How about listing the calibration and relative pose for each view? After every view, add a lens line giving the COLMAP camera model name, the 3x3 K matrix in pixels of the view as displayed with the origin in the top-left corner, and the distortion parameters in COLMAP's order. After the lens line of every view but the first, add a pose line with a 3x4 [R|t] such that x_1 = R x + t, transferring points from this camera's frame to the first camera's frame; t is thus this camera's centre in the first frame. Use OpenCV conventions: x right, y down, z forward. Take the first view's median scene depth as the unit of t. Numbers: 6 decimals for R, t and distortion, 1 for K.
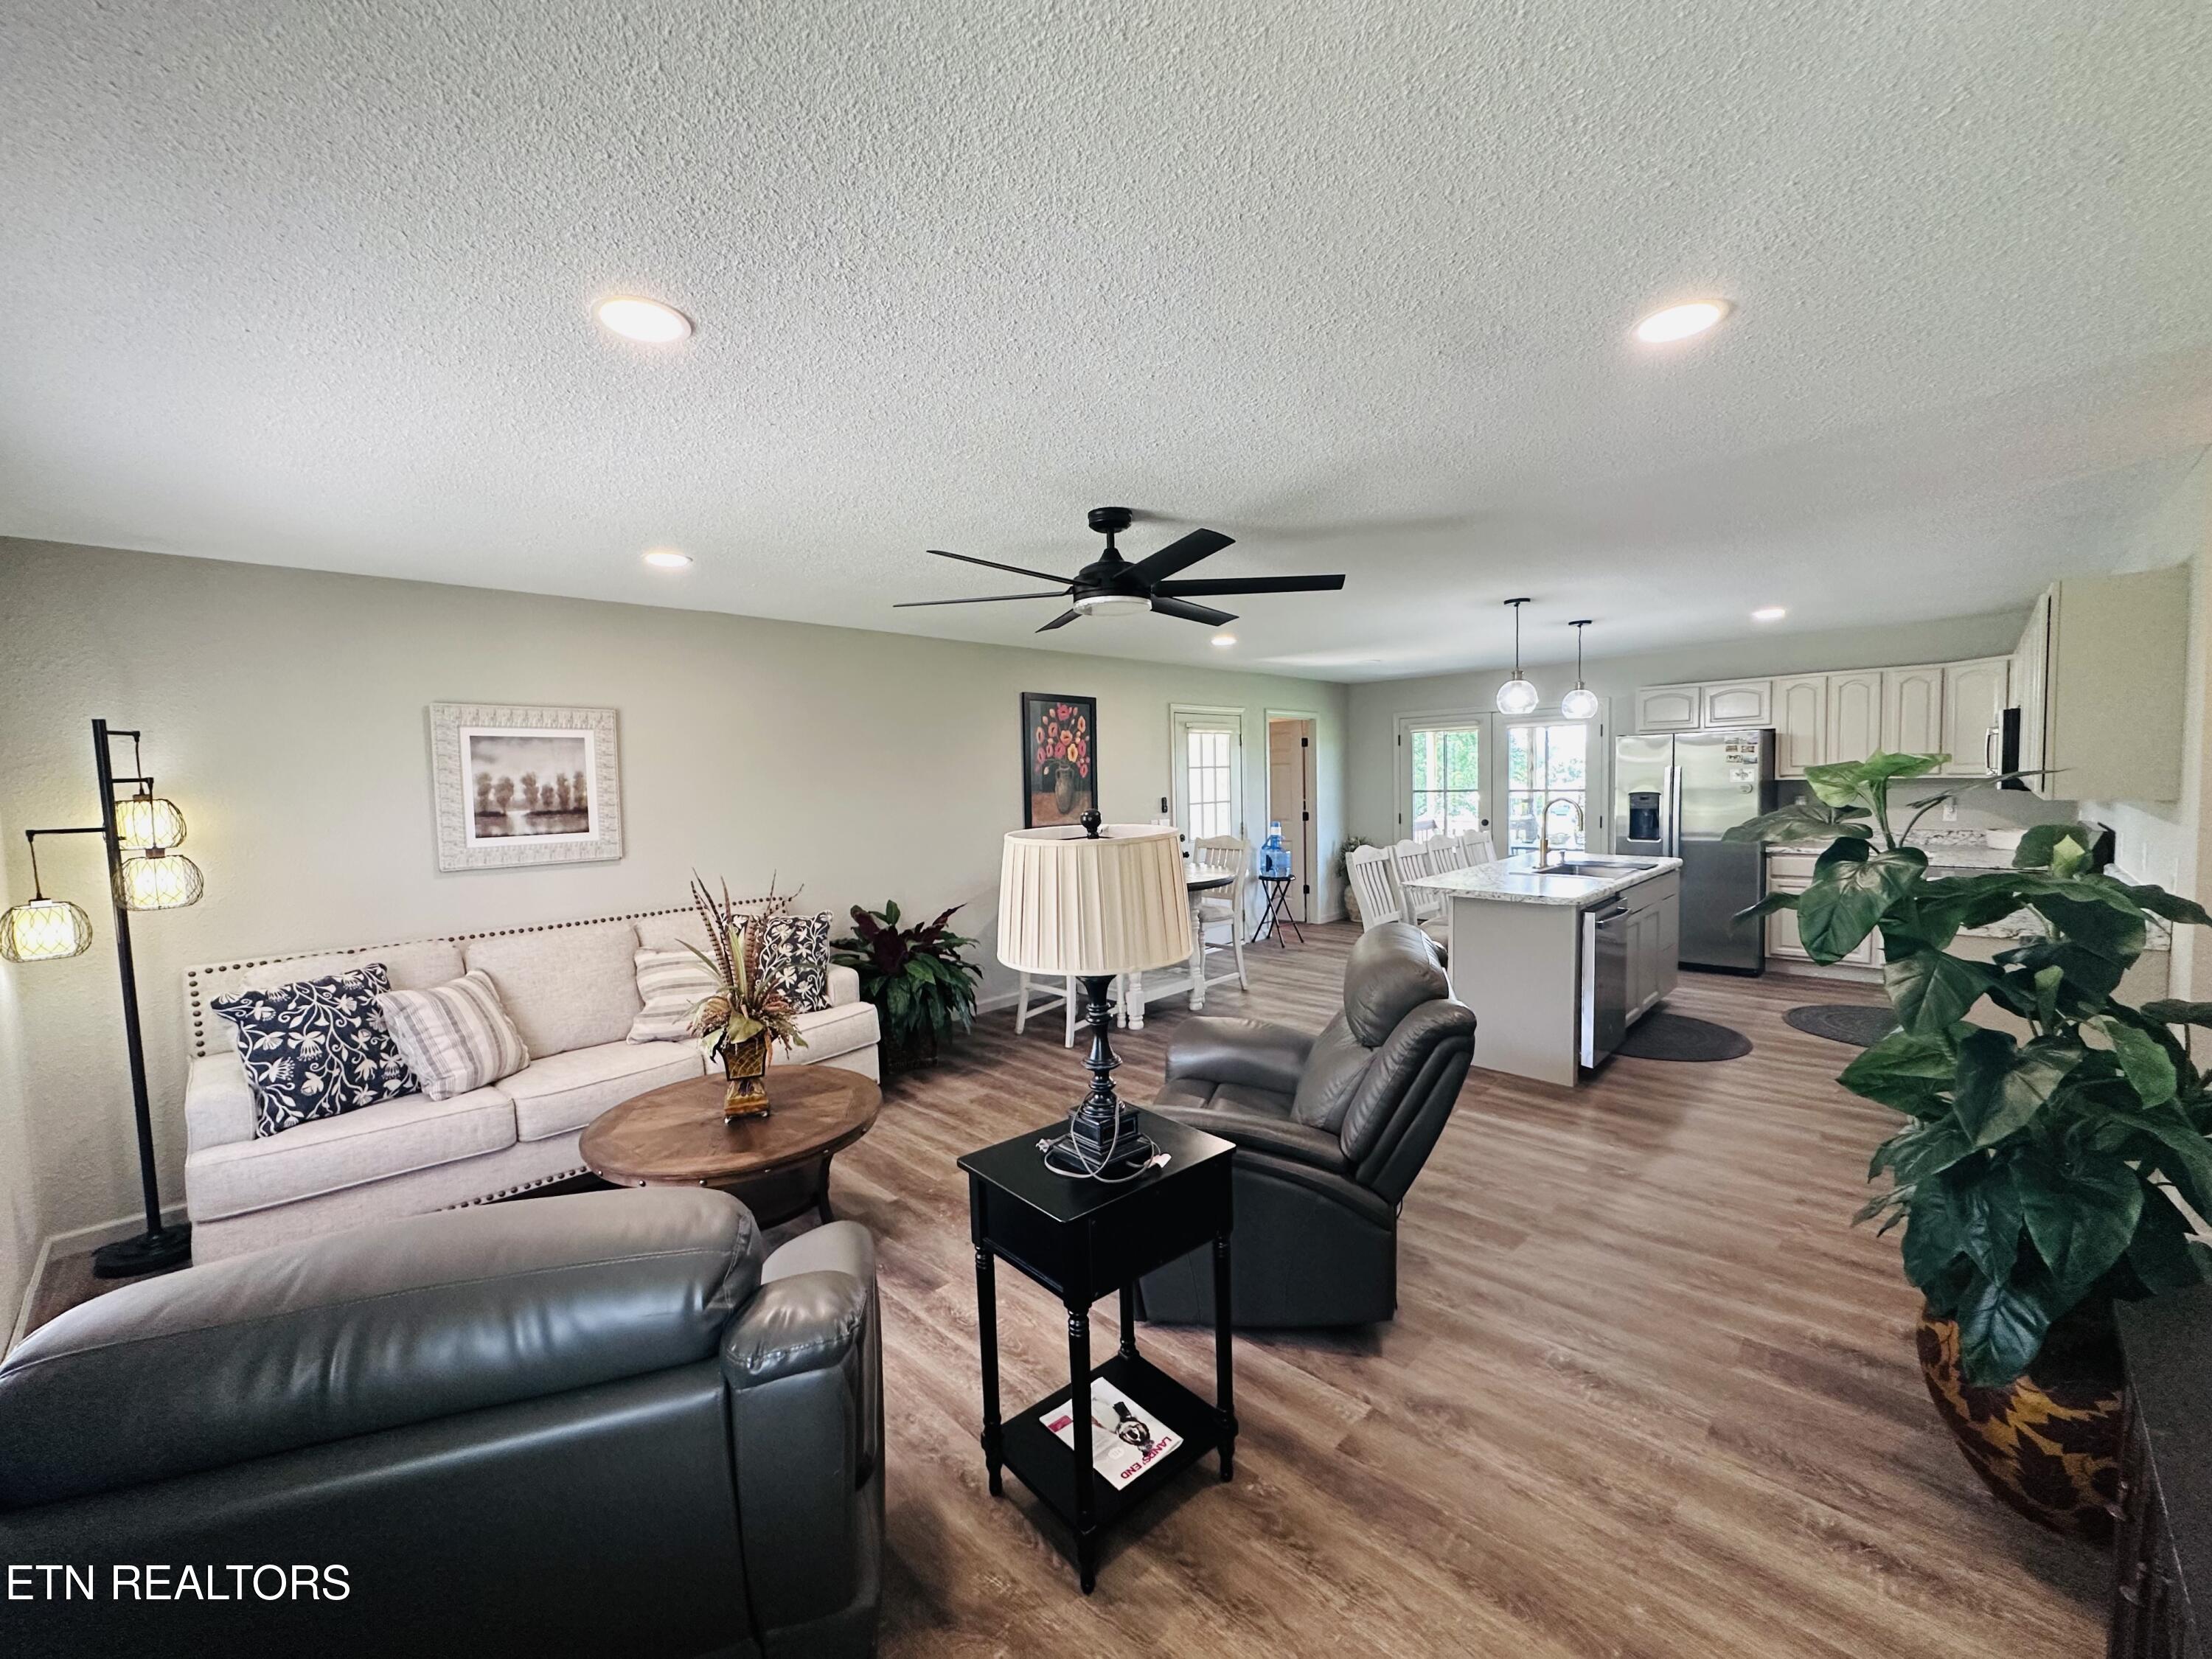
lens RADIAL K [[882.3, 0, 1103.2], [0, 882.3, 832.9], [0, 0, 1]] dist [-0.004069, 0.001157]
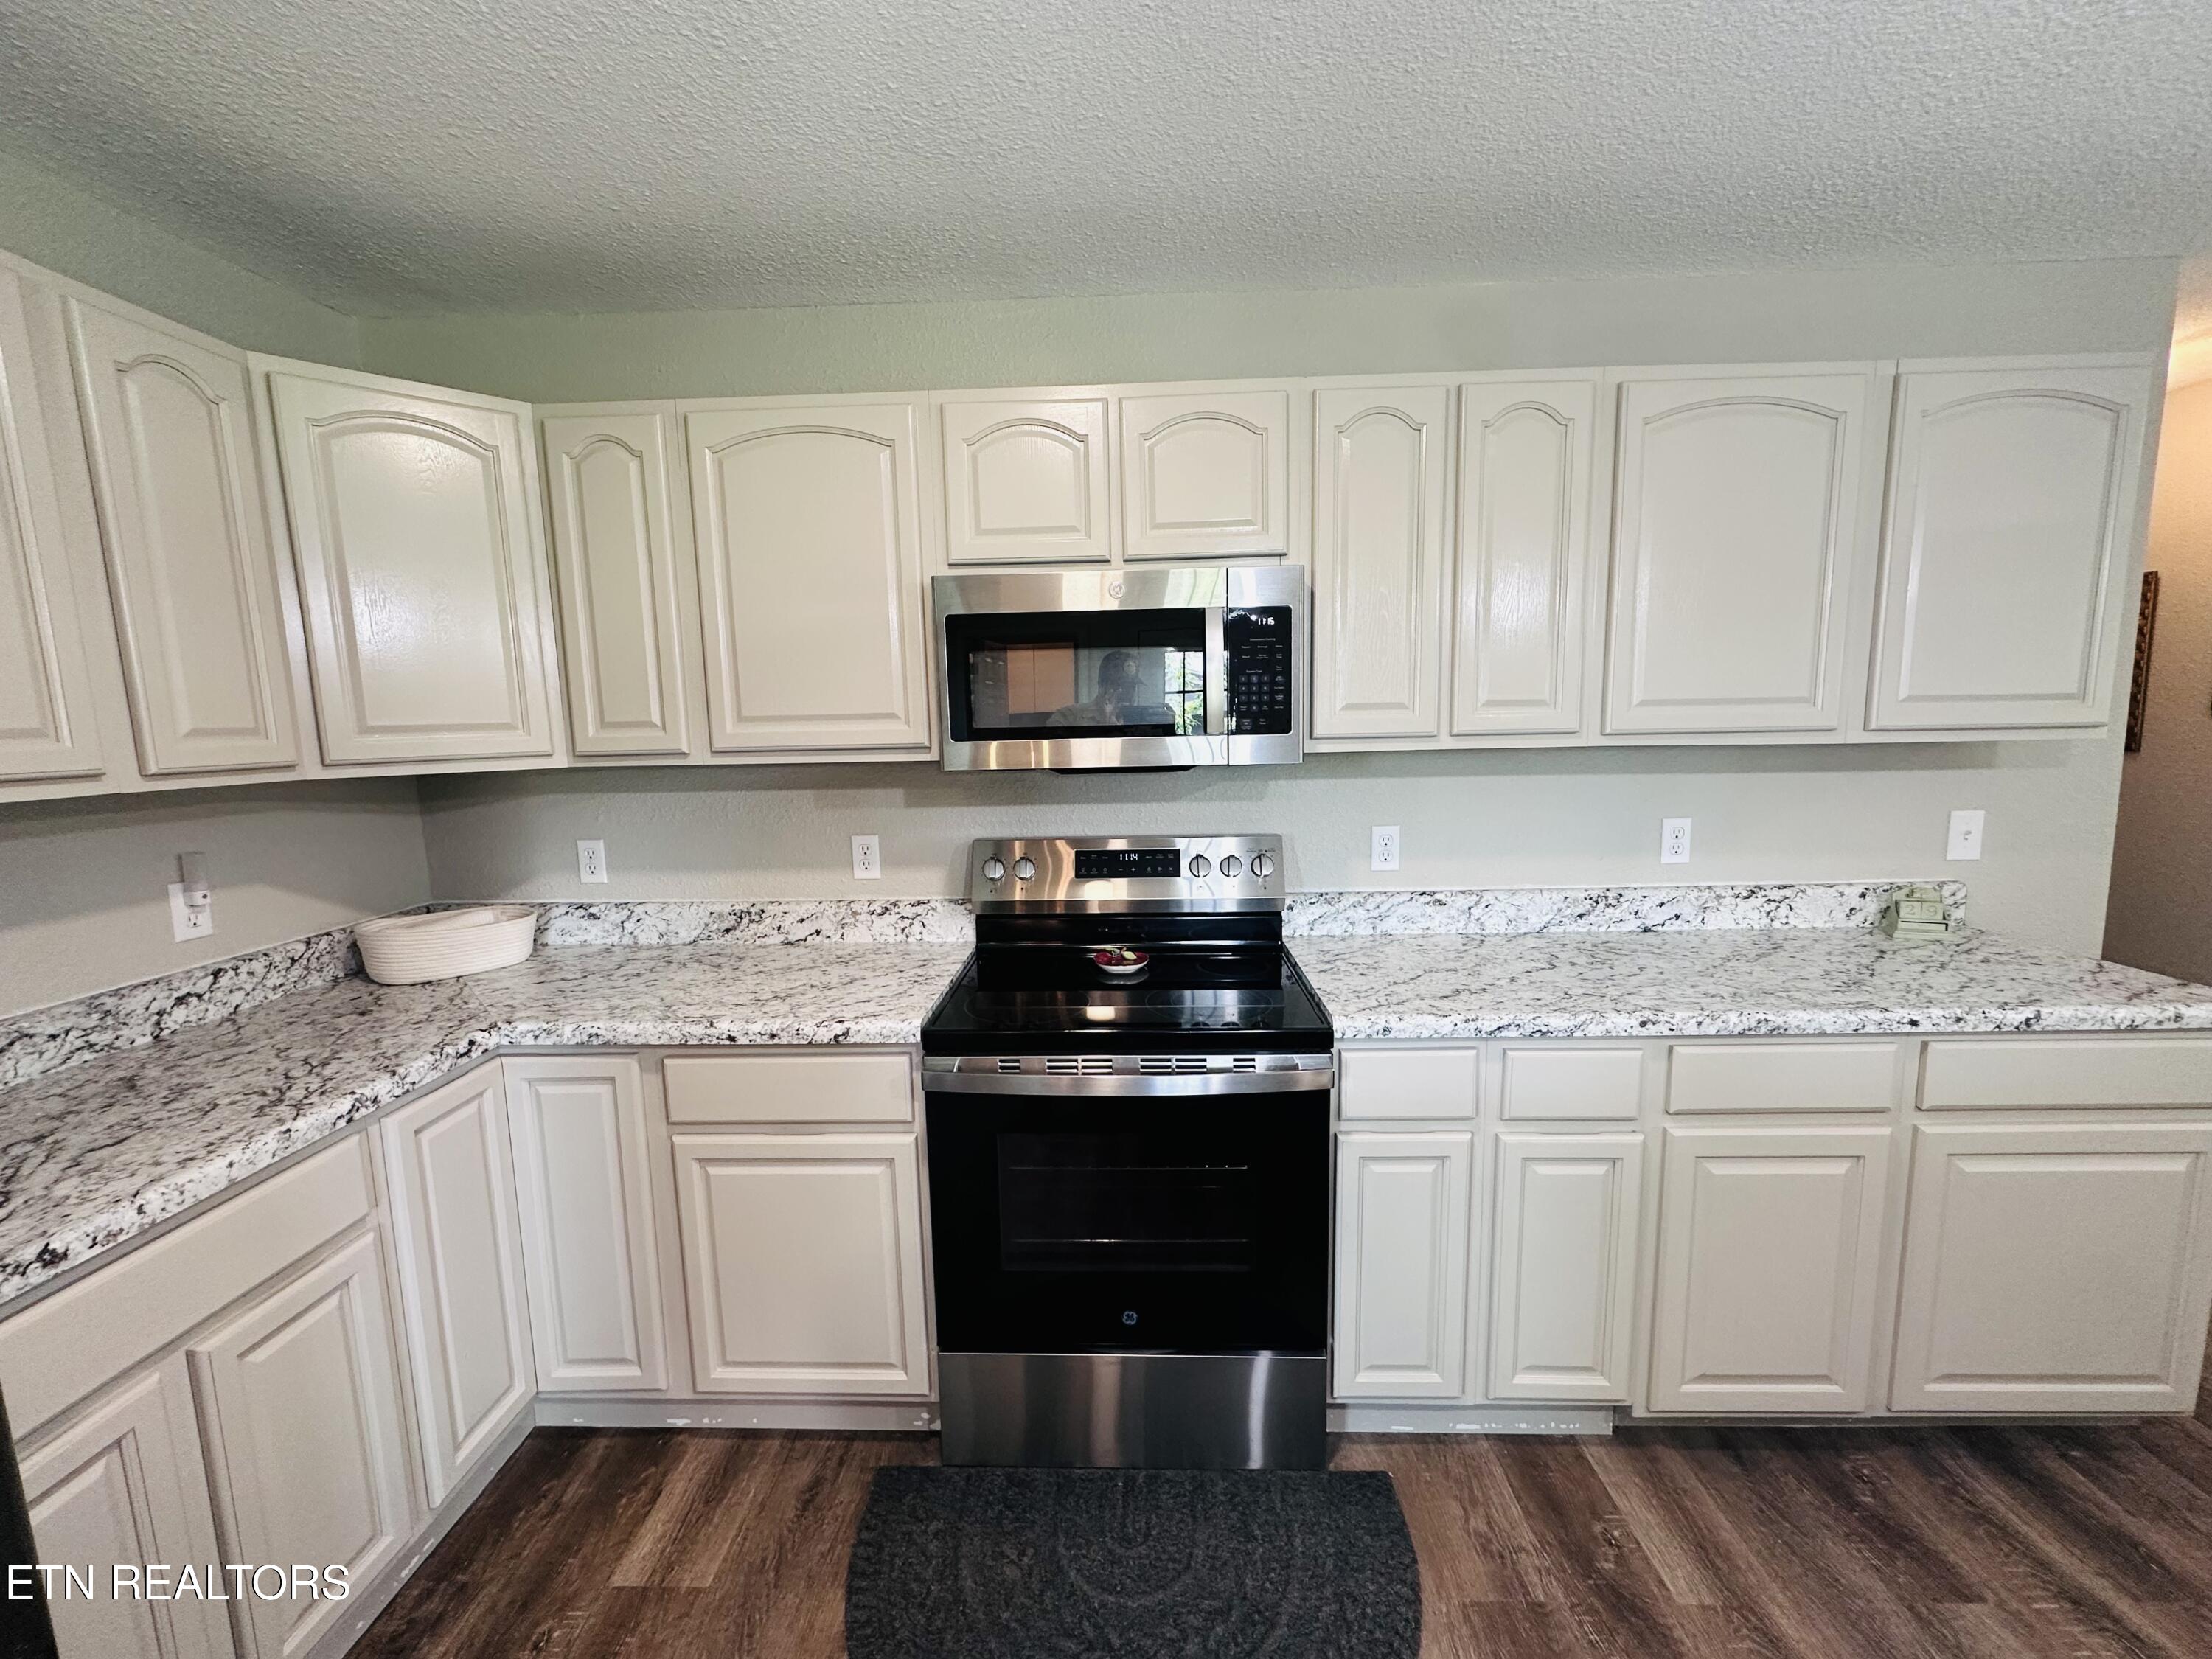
lens RADIAL K [[882.3, 0, 1106.6], [0, 882.3, 831.5], [0, 0, 1]] dist [-0.004069, 0.001157]
pose [[-0.675251, -0.051256, 0.735805, 0.829432], [0.089871, 0.984432, 0.151051, -0.094626], [-0.732092, 0.168125, -0.660132, 1.440185]]
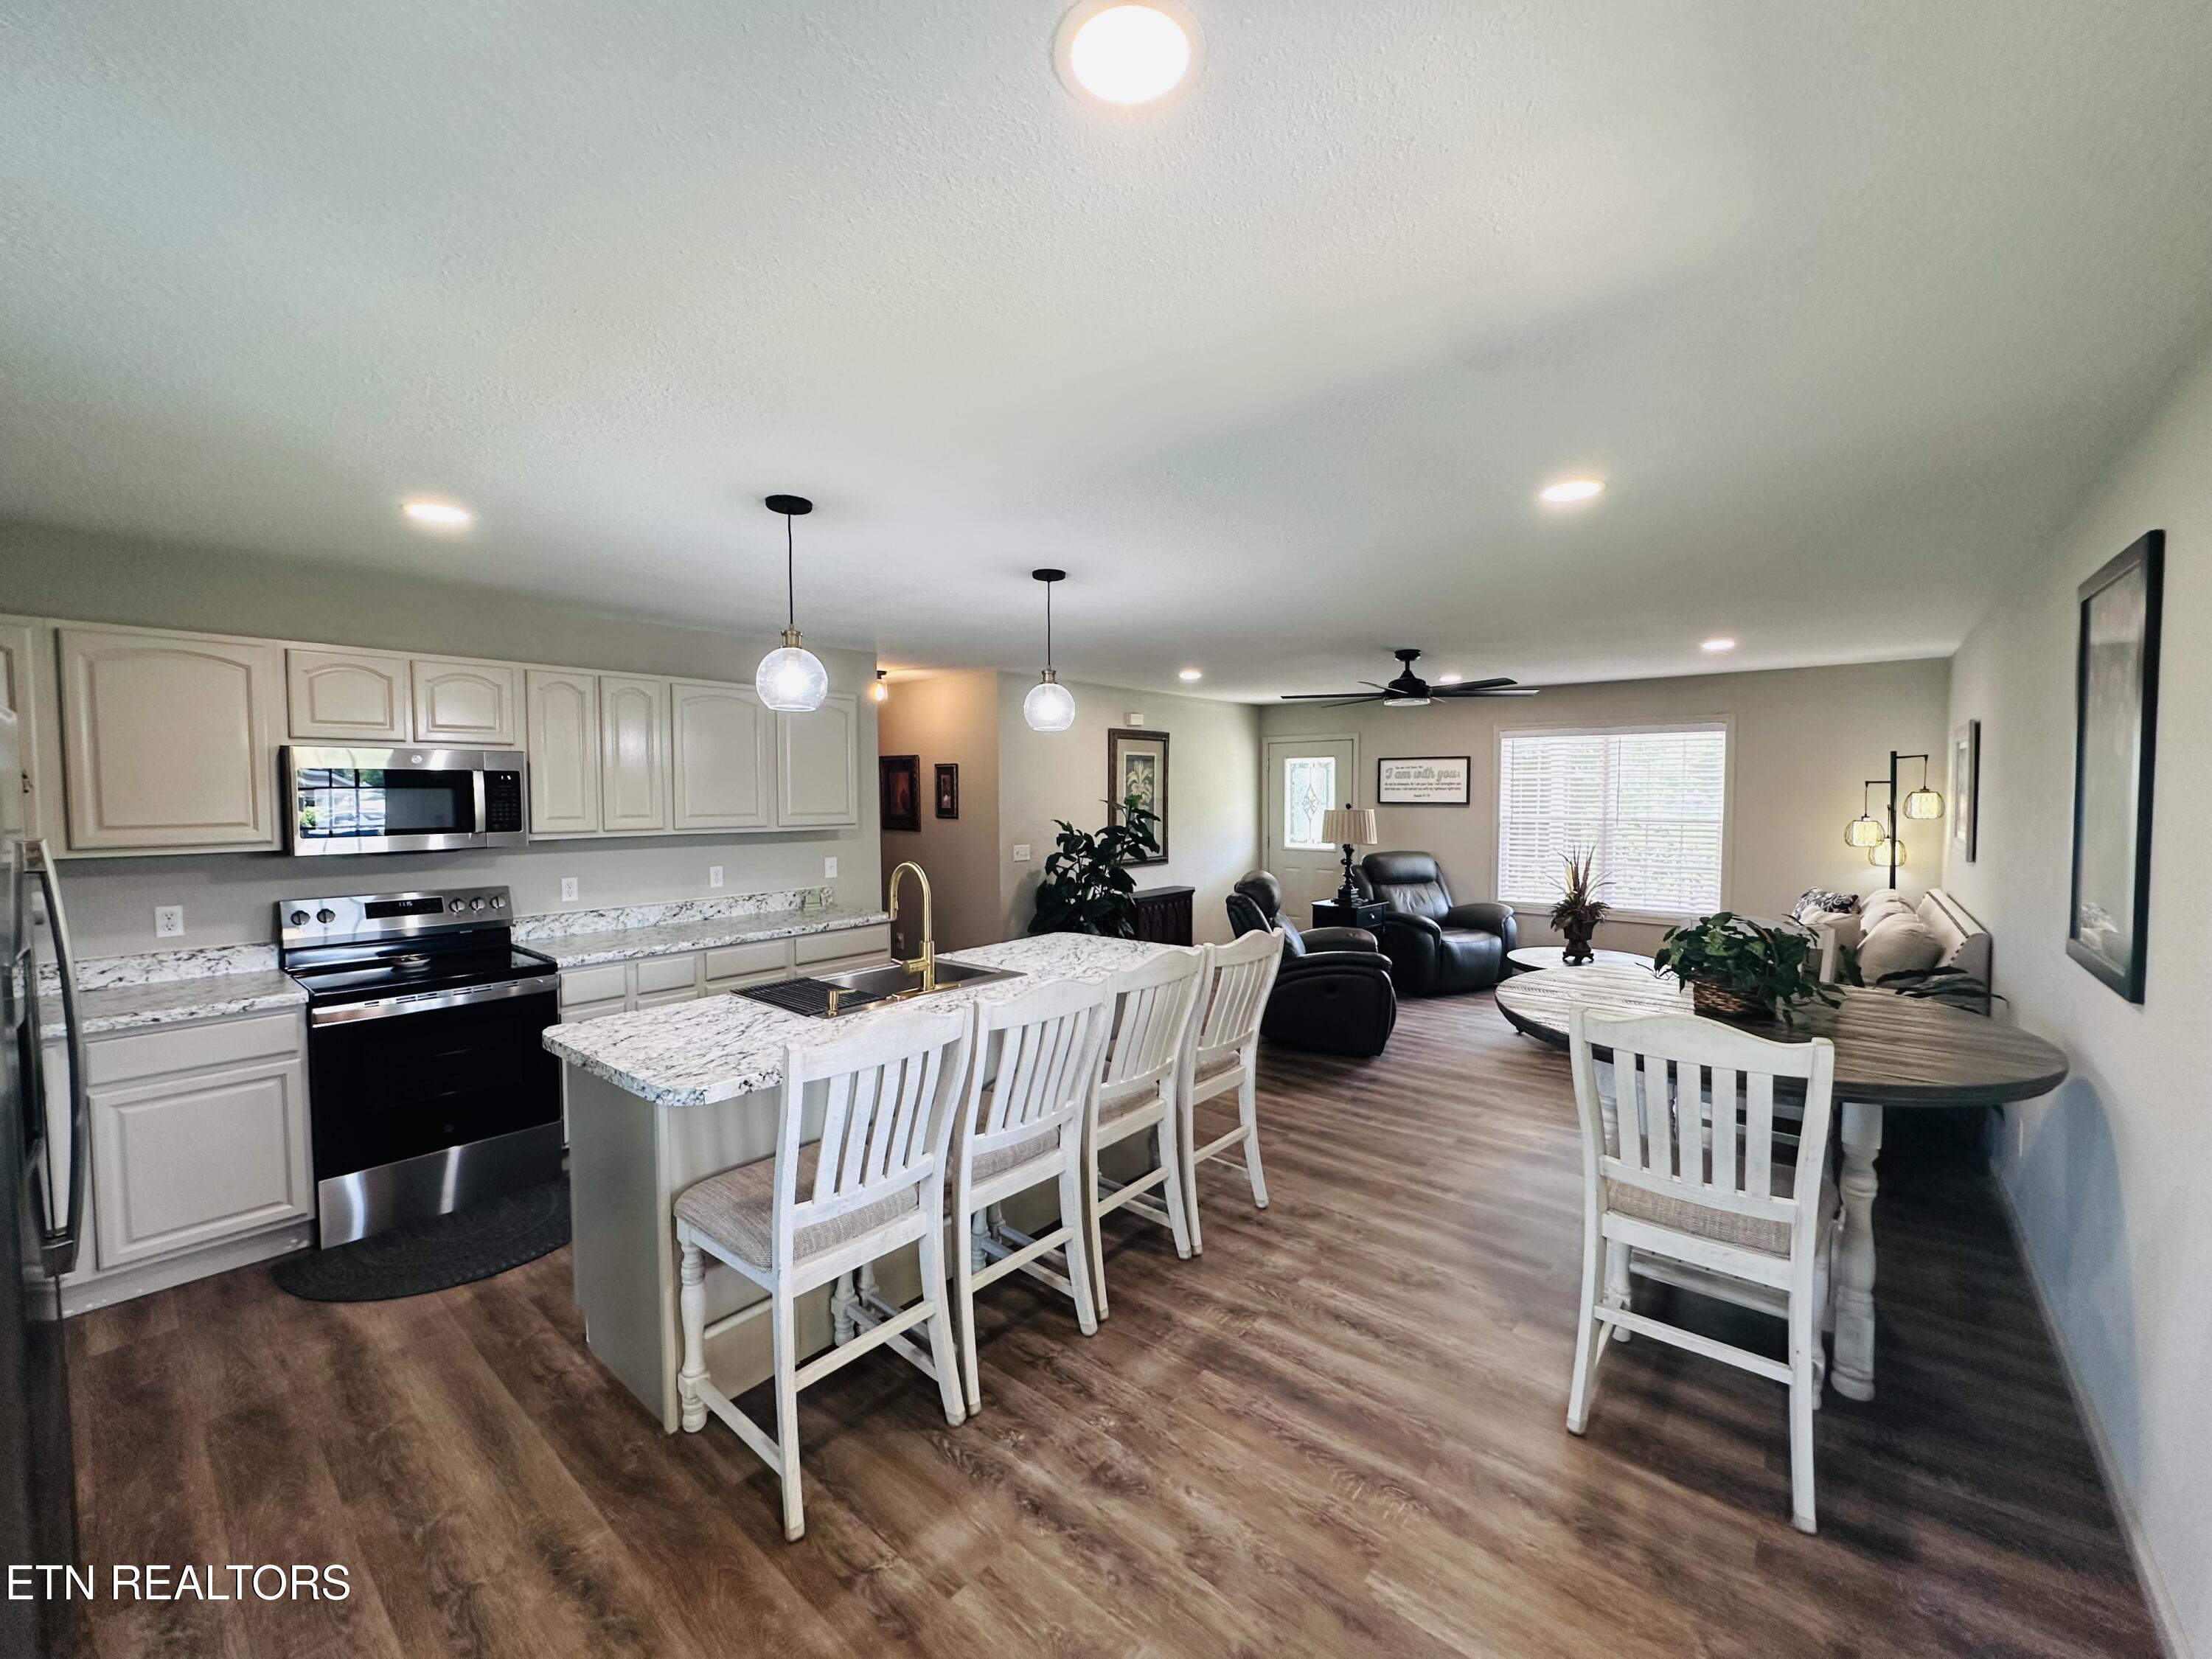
lens RADIAL K [[882.3, 0, 1108.2], [0, 882.3, 828.7], [0, 0, 1]] dist [-0.004069, 0.001157]
pose [[-0.996393, 0.033673, -0.077897, 0.563038], [0.024854, 0.993449, 0.111538, -0.157156], [0.081143, 0.109200, -0.990702, 2.020991]]
